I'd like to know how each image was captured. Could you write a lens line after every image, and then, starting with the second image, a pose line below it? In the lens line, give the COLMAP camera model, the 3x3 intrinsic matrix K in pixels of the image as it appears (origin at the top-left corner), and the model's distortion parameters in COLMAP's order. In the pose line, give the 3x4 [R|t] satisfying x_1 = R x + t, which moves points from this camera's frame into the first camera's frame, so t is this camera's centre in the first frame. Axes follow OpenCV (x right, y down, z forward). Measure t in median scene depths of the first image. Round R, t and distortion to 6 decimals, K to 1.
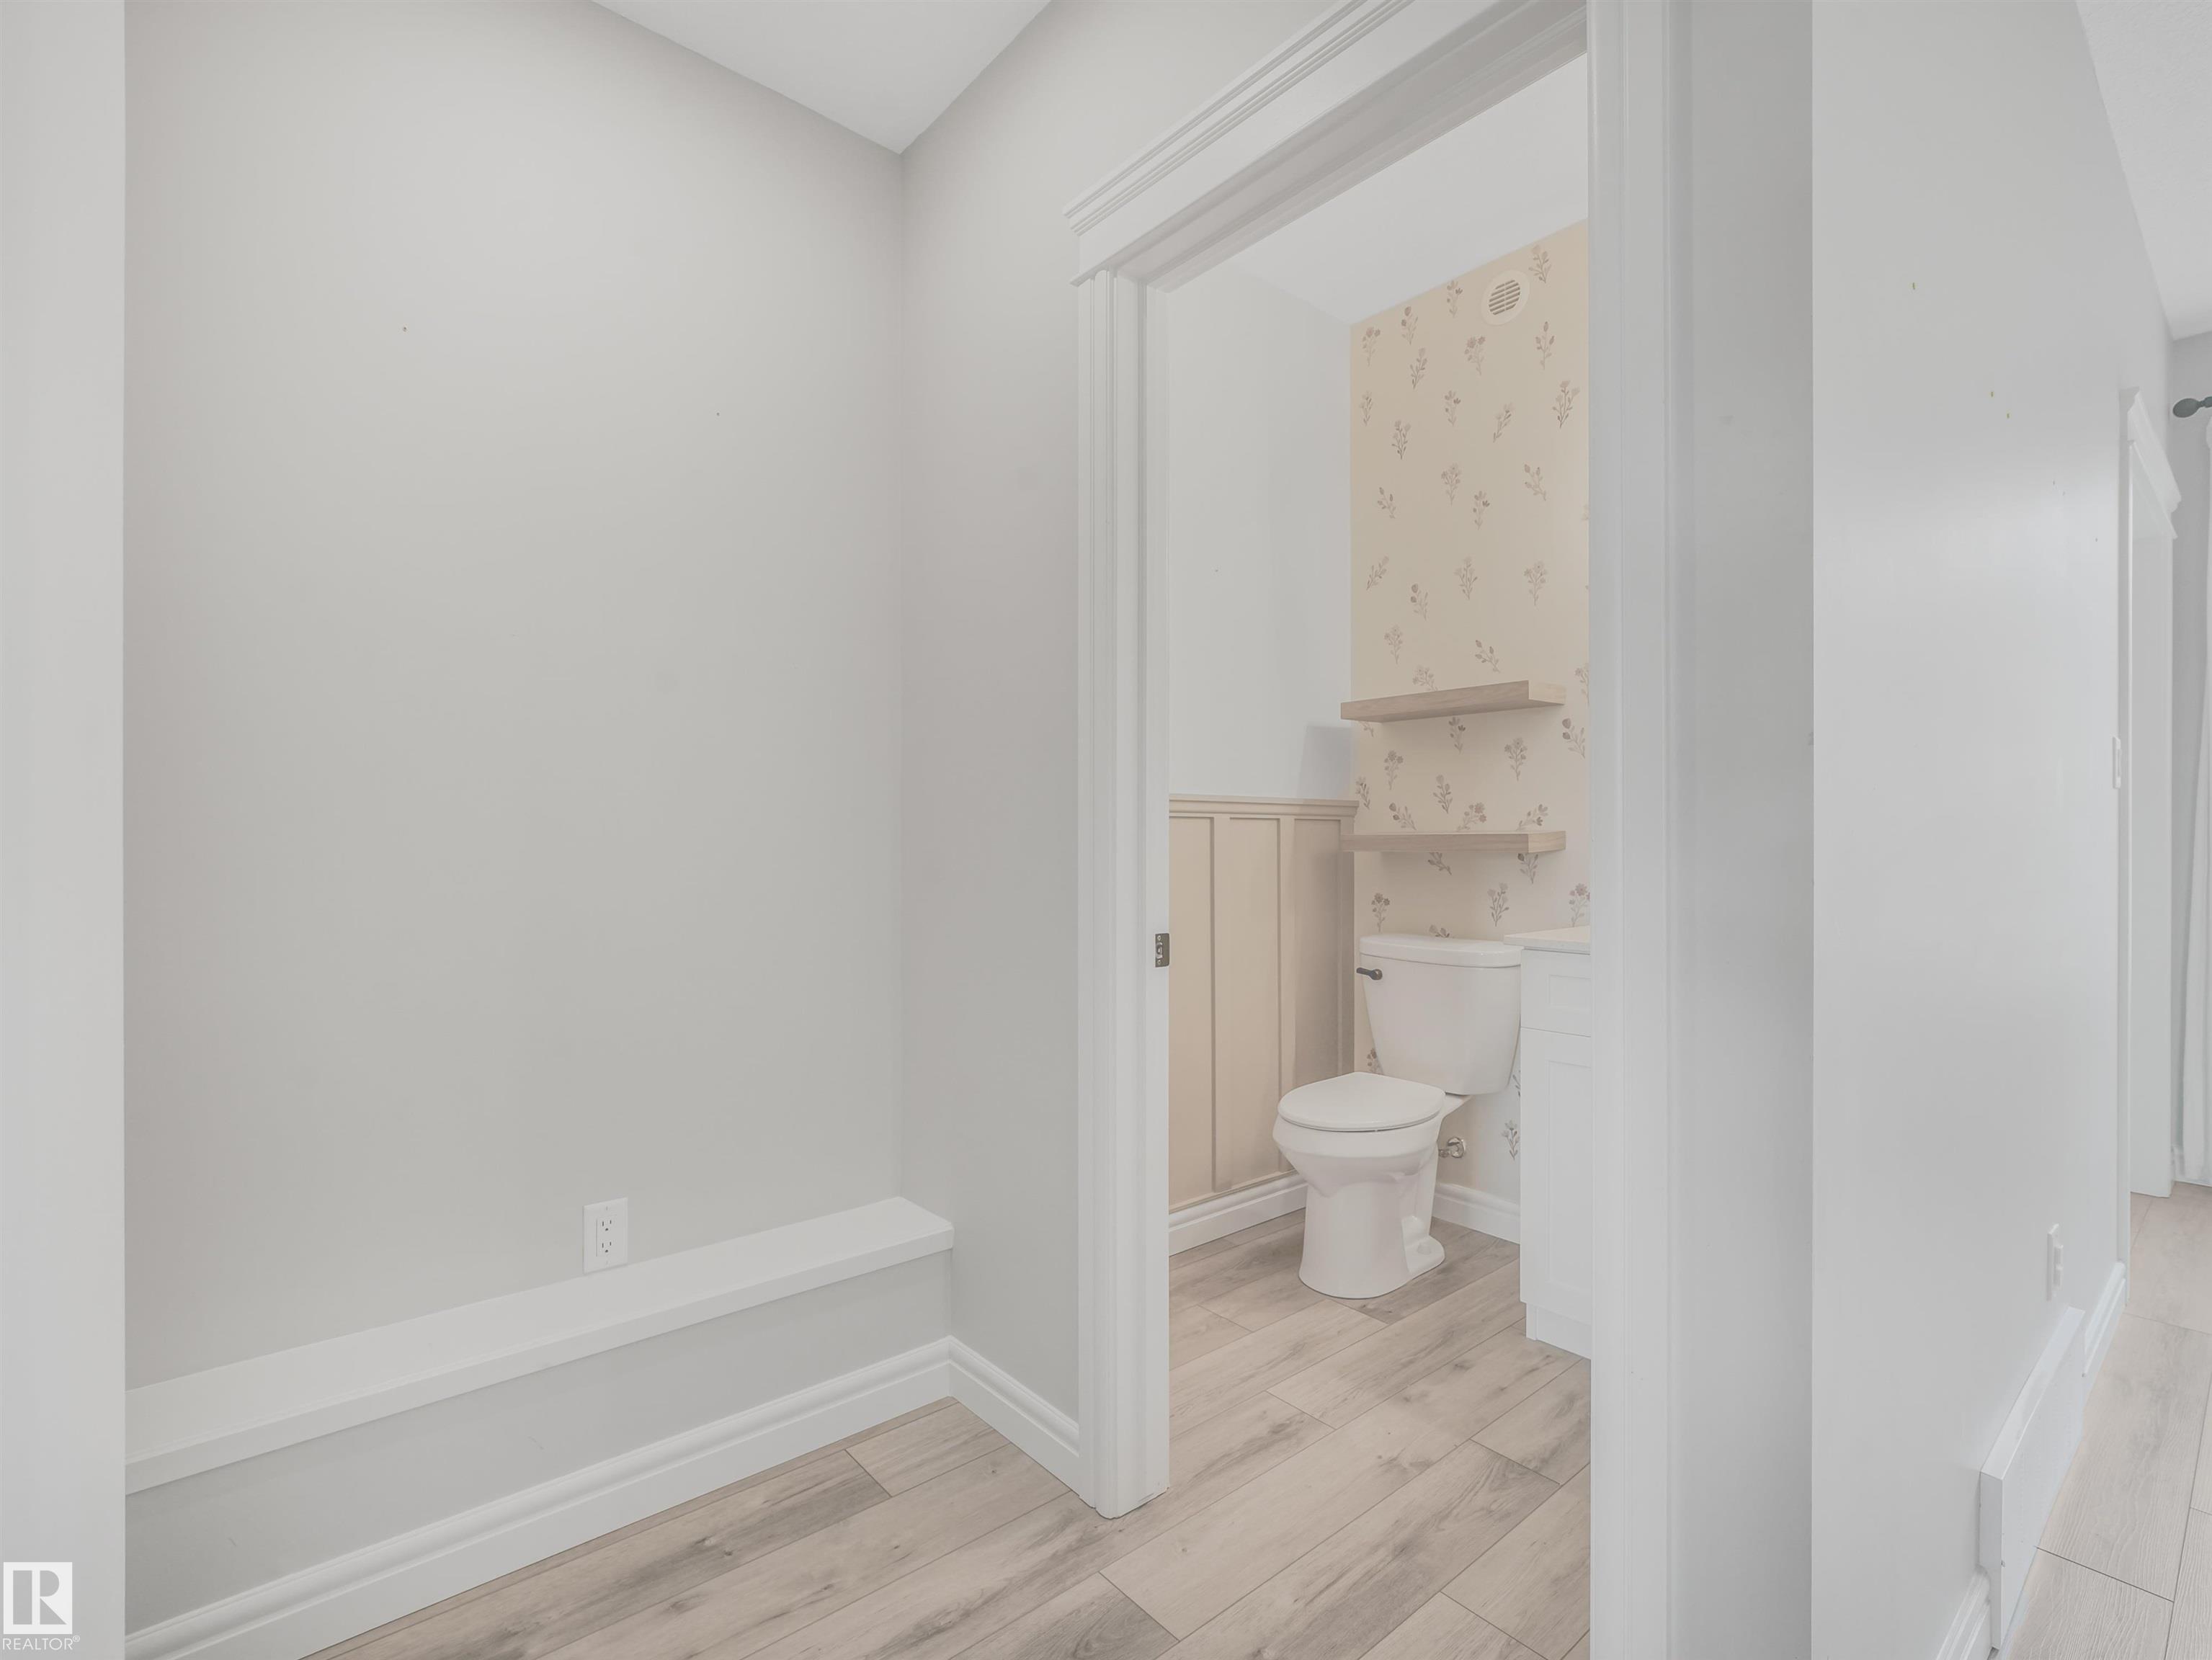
lens RADIAL K [[1019.6, 0, 1106.0], [0, 1019.6, 838.8], [0, 0, 1]] dist [0.012656, 0.001211]
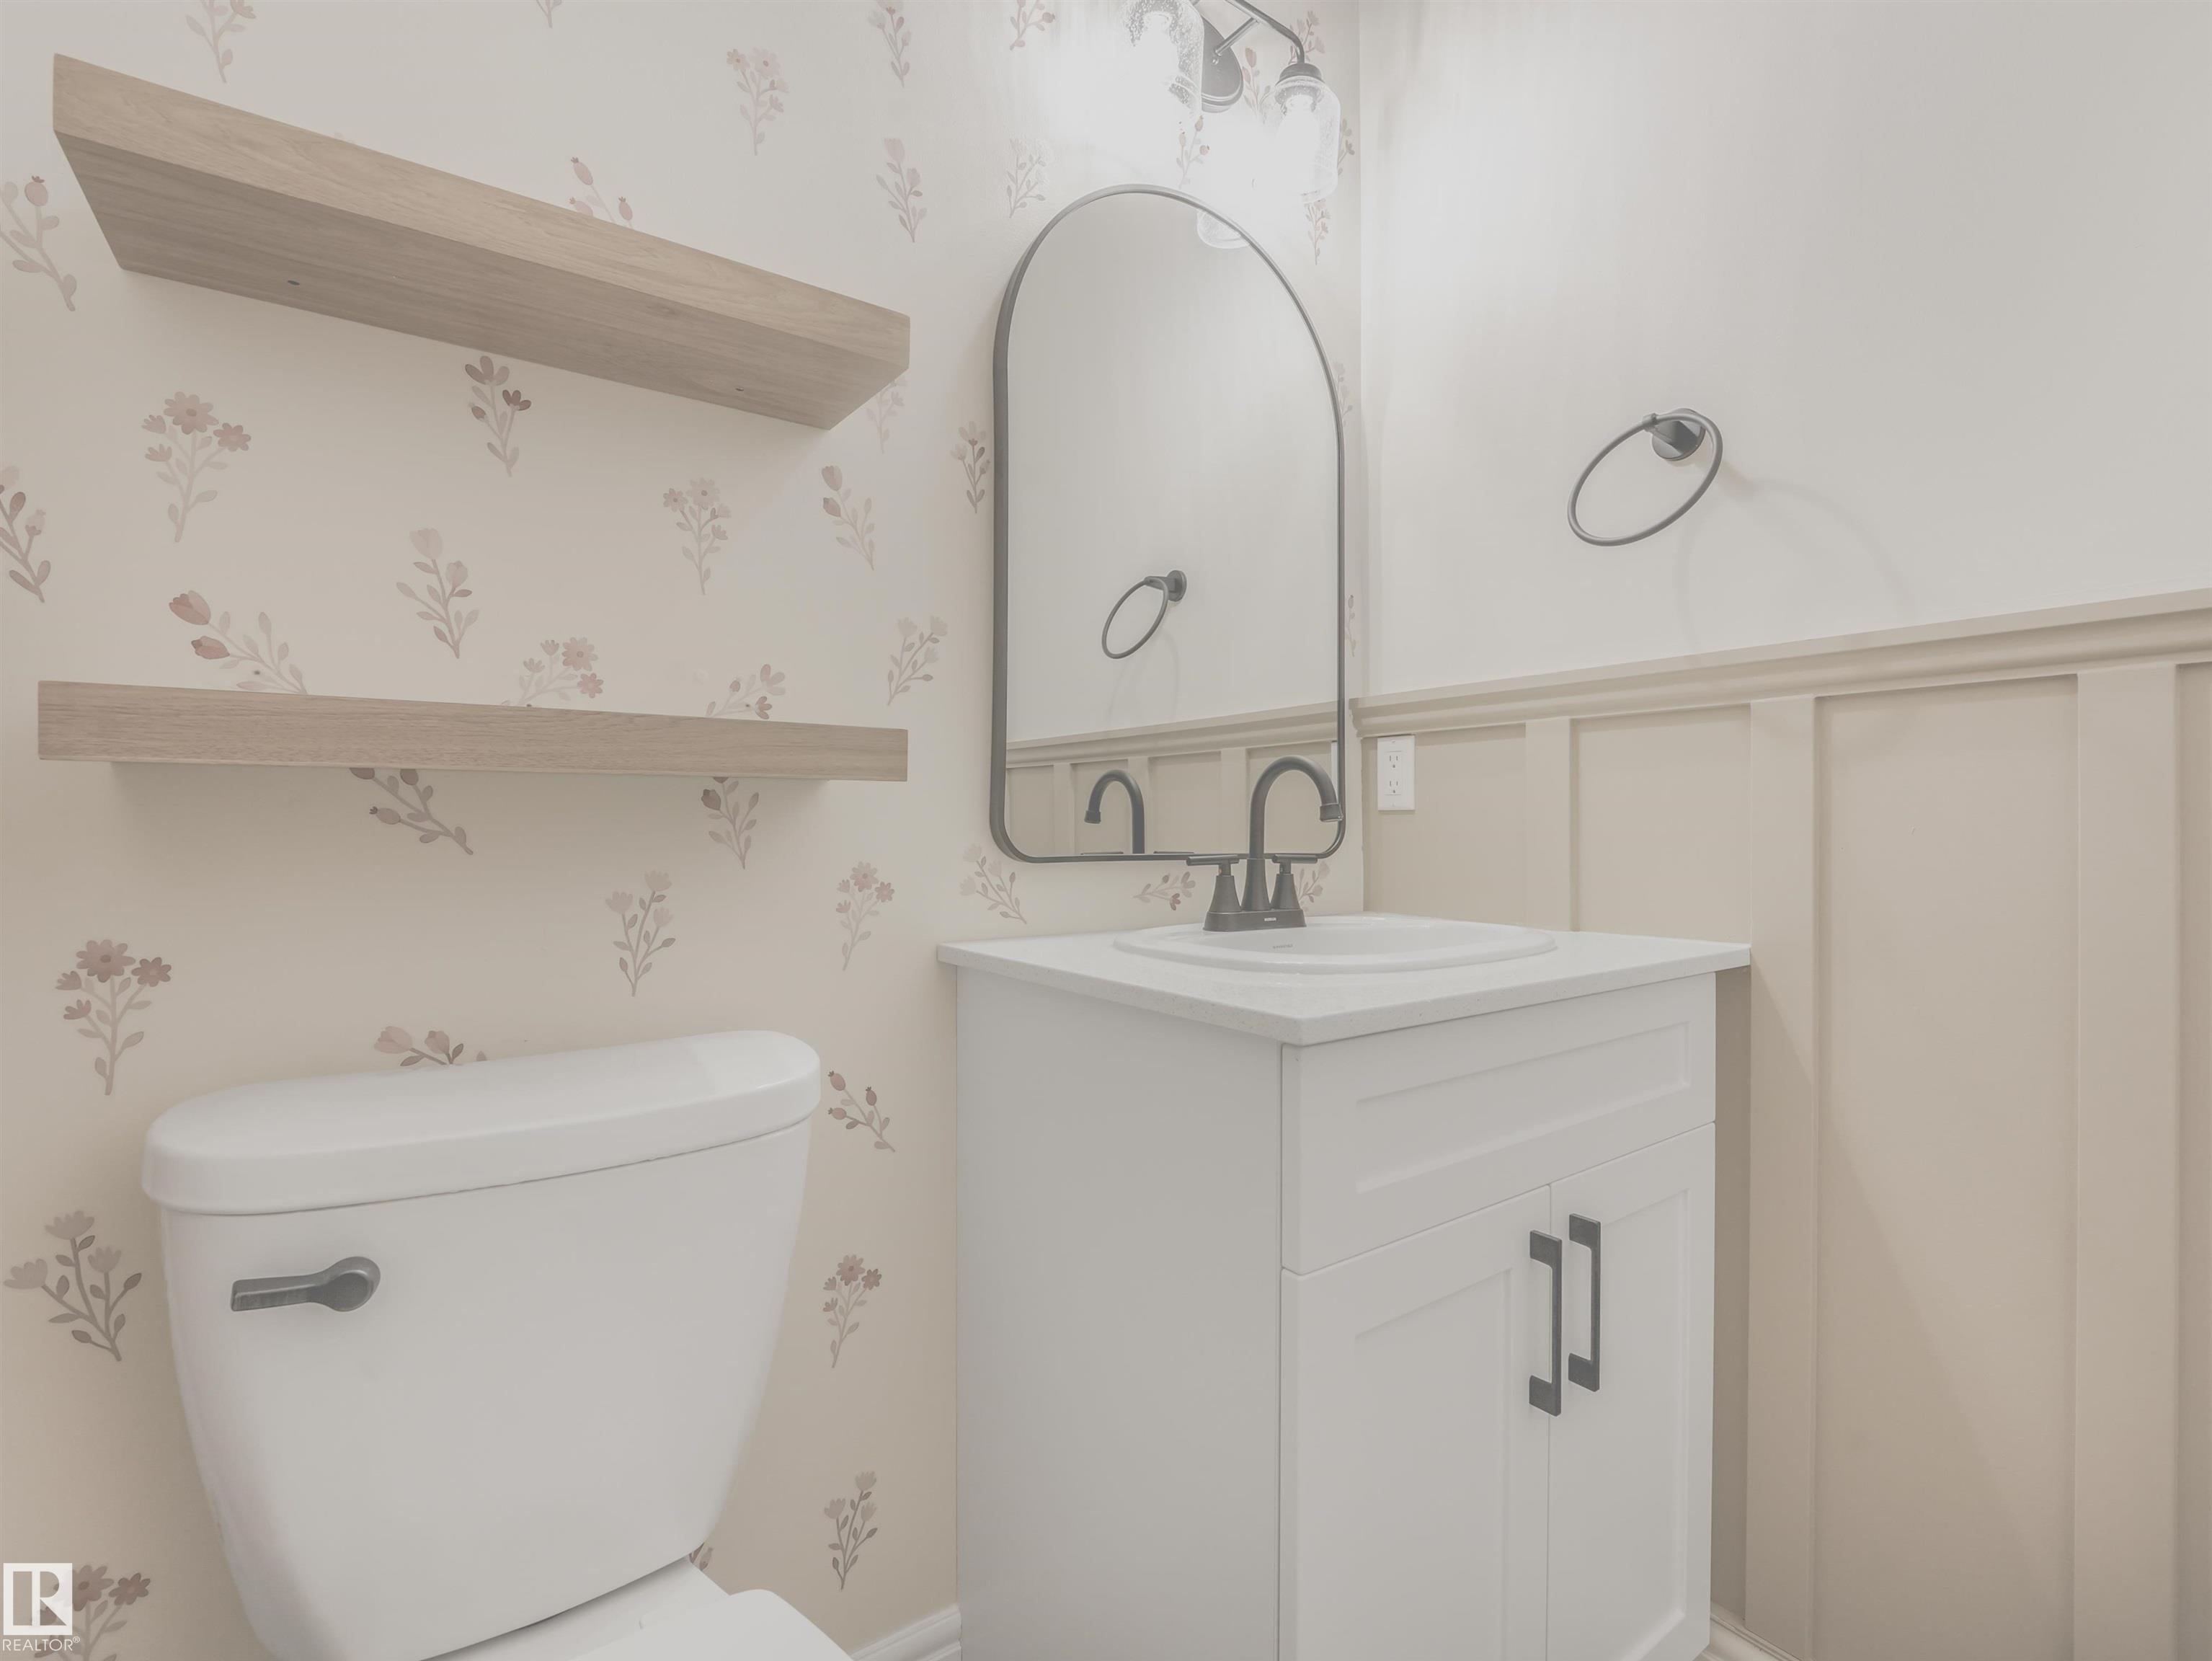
lens RADIAL K [[1008.7, 0, 1018.4], [0, 1008.7, 816.7], [0, 0, 1]] dist [-0.014445, 0.000866]
pose [[0.096532, 0.008489, 0.995294, 0.049299], [-0.006274, 0.999949, -0.007920, 0.025525], [-0.995310, -0.005480, 0.096581, 0.821218]]
